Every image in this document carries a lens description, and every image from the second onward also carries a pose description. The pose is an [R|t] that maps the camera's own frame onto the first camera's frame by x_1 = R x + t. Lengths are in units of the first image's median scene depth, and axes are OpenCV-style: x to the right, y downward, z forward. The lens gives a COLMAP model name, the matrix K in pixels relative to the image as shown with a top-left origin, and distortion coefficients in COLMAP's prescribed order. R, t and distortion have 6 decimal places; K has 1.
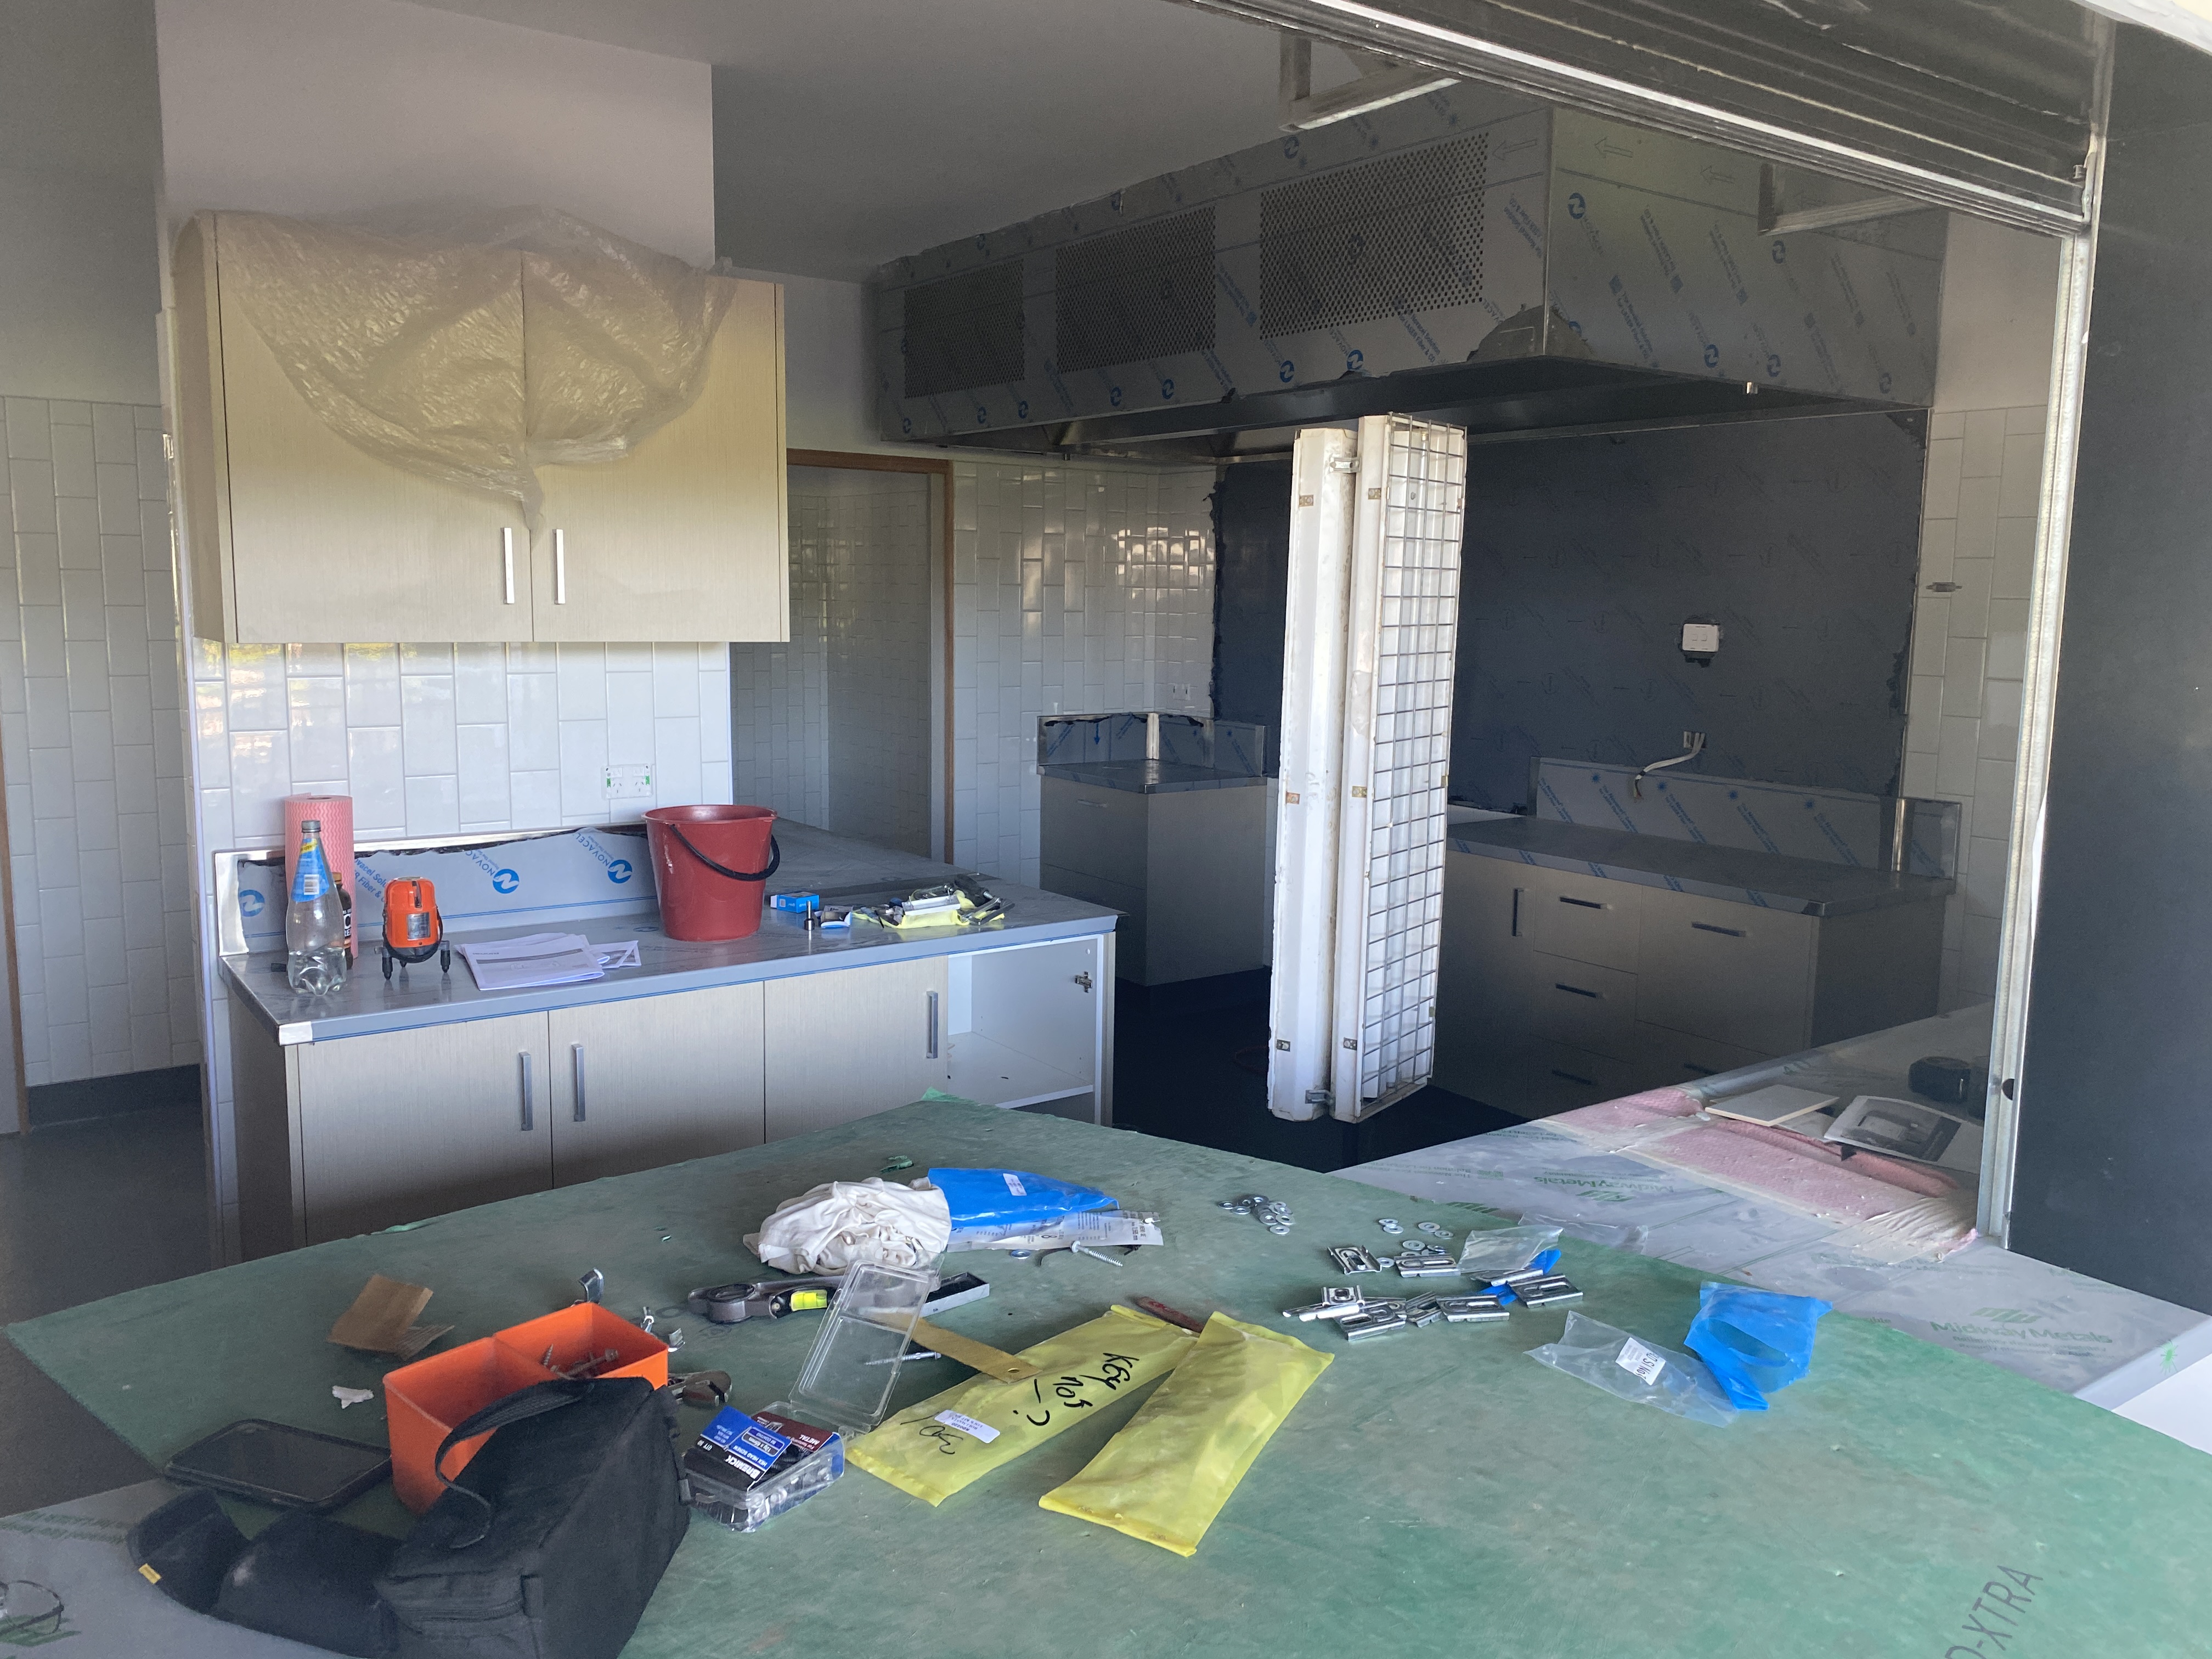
lens RADIAL K [[1680.0, 0, 1103.0], [0, 1680.0, 812.5], [0, 0, 1]] dist [0.025013, -0.006902]
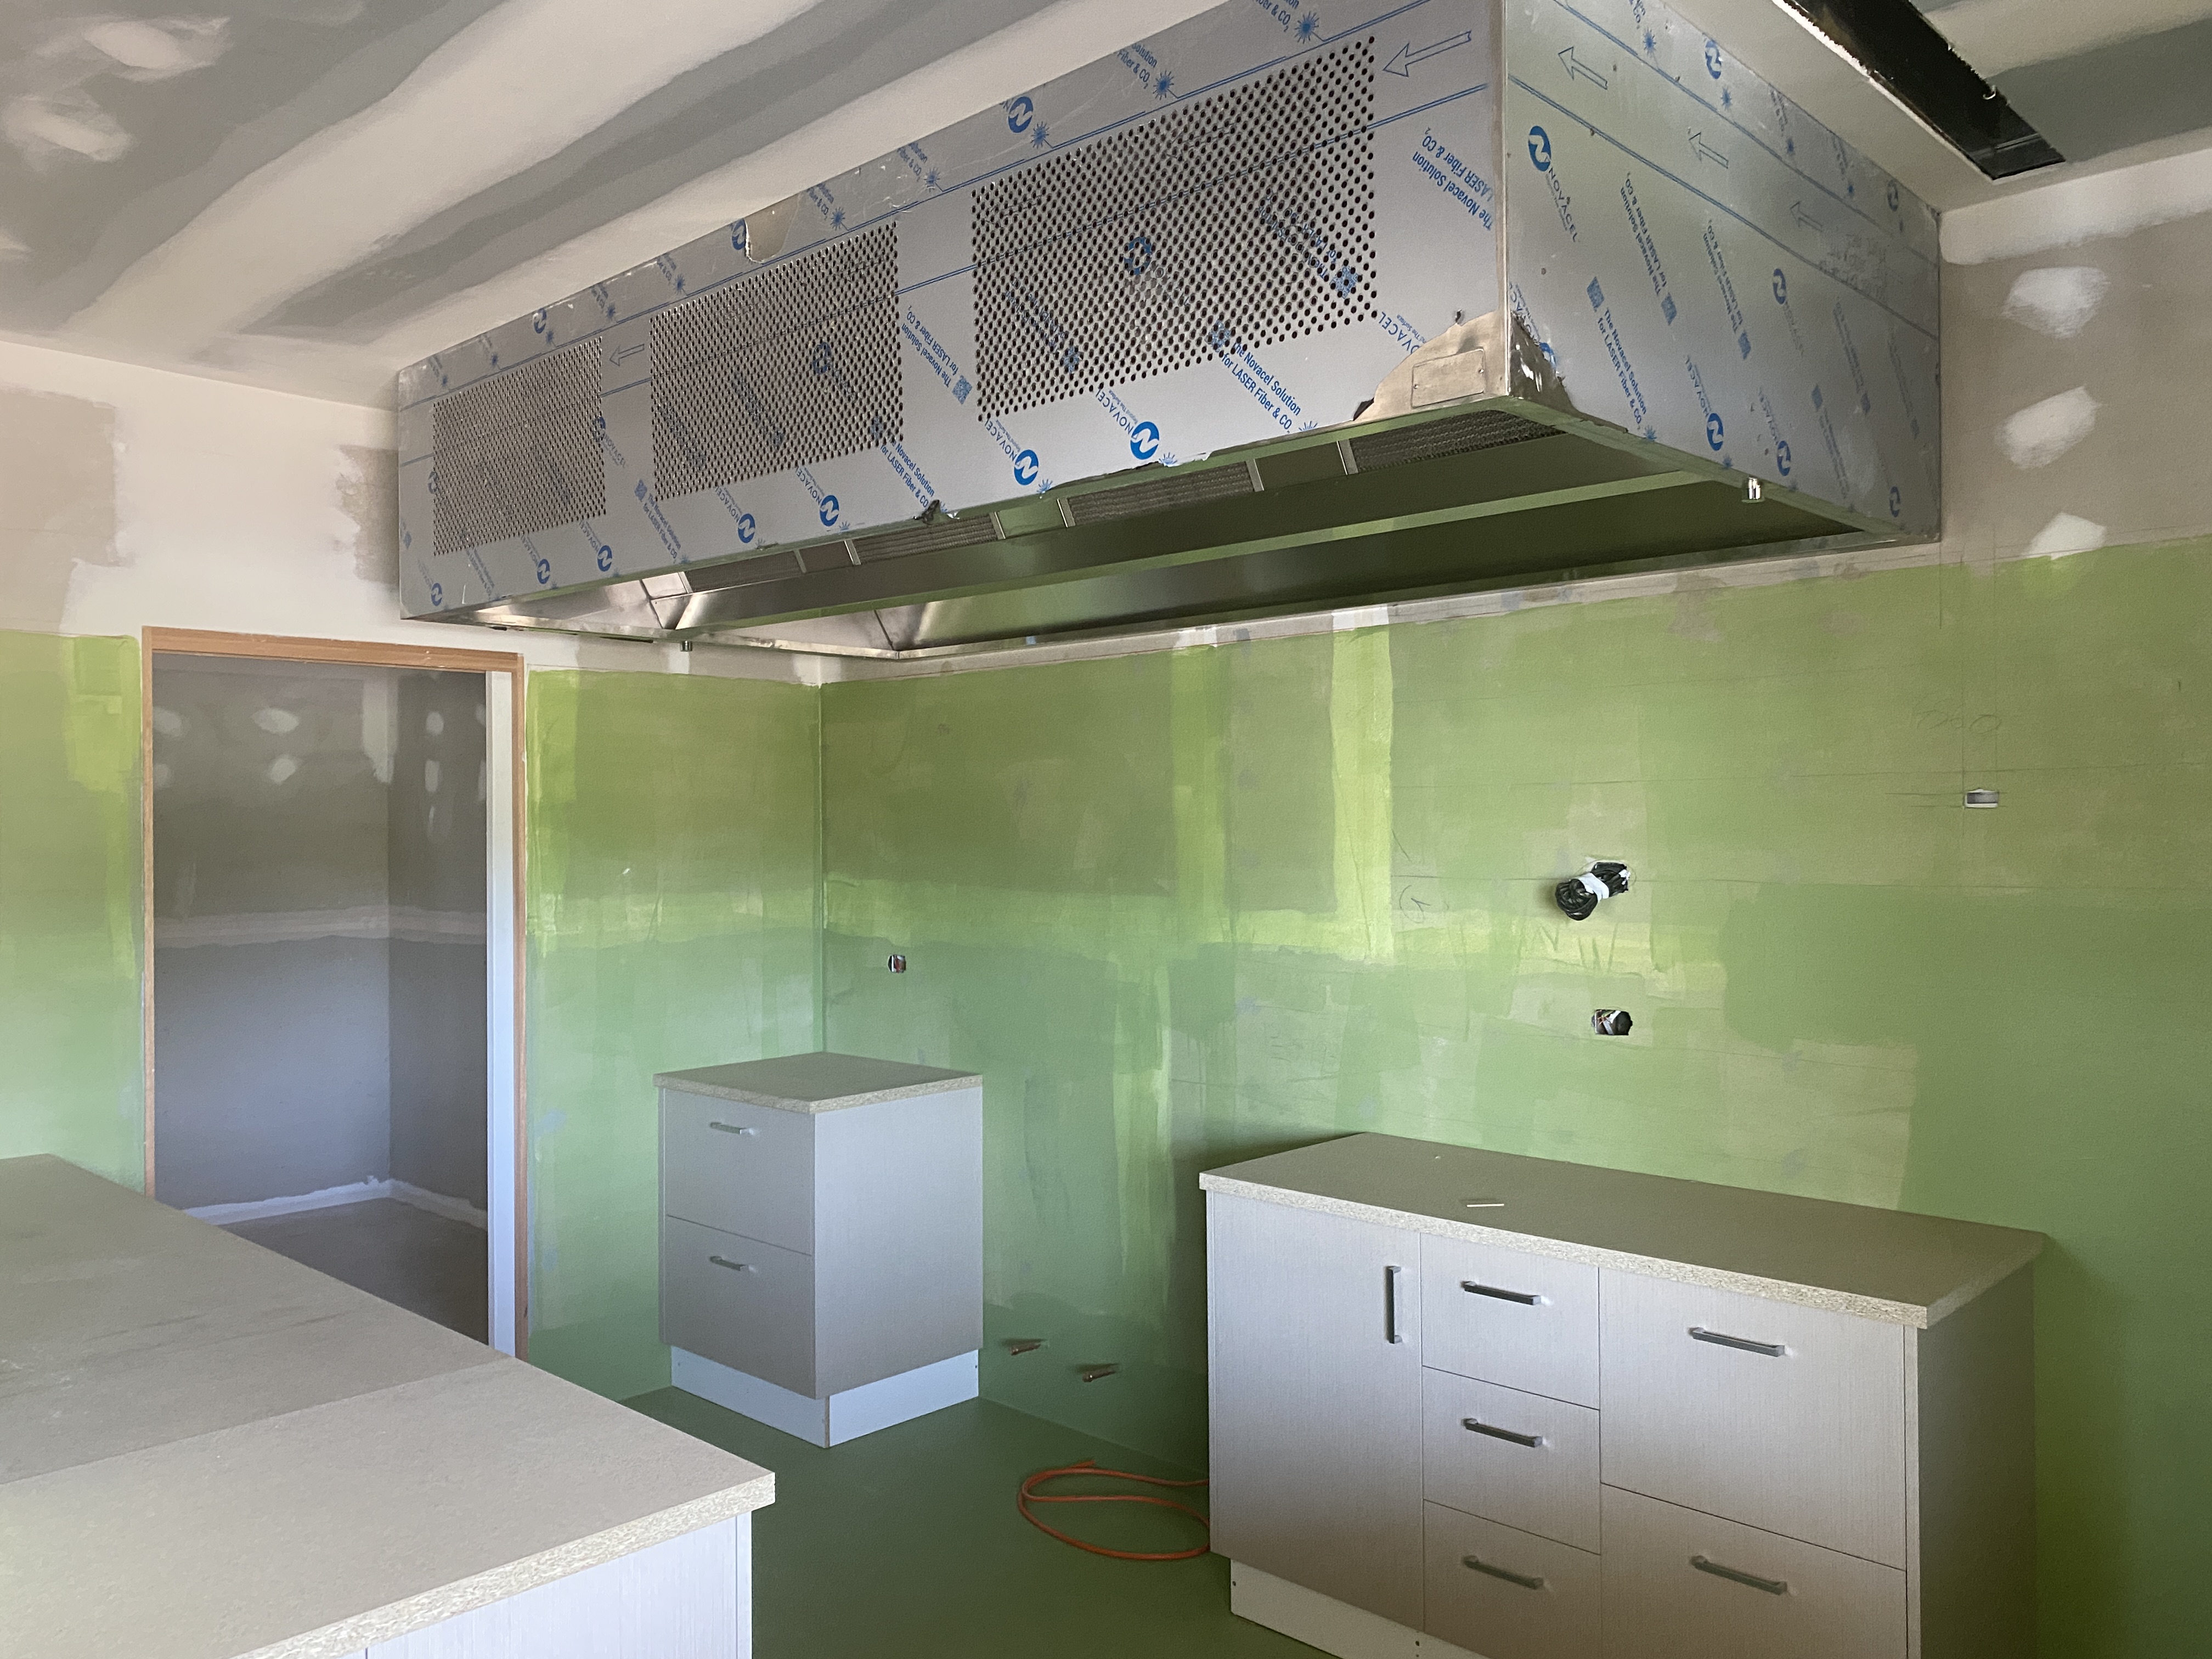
lens RADIAL K [[1680.0, 0, 1084.4], [0, 1680.0, 829.3], [0, 0, 1]] dist [0.025013, -0.006902]
pose [[0.981682, -0.021810, 0.189273, 0.011131], [0.046376, 0.990900, -0.126356, -0.051805], [-0.184795, 0.132819, 0.973761, 0.408018]]
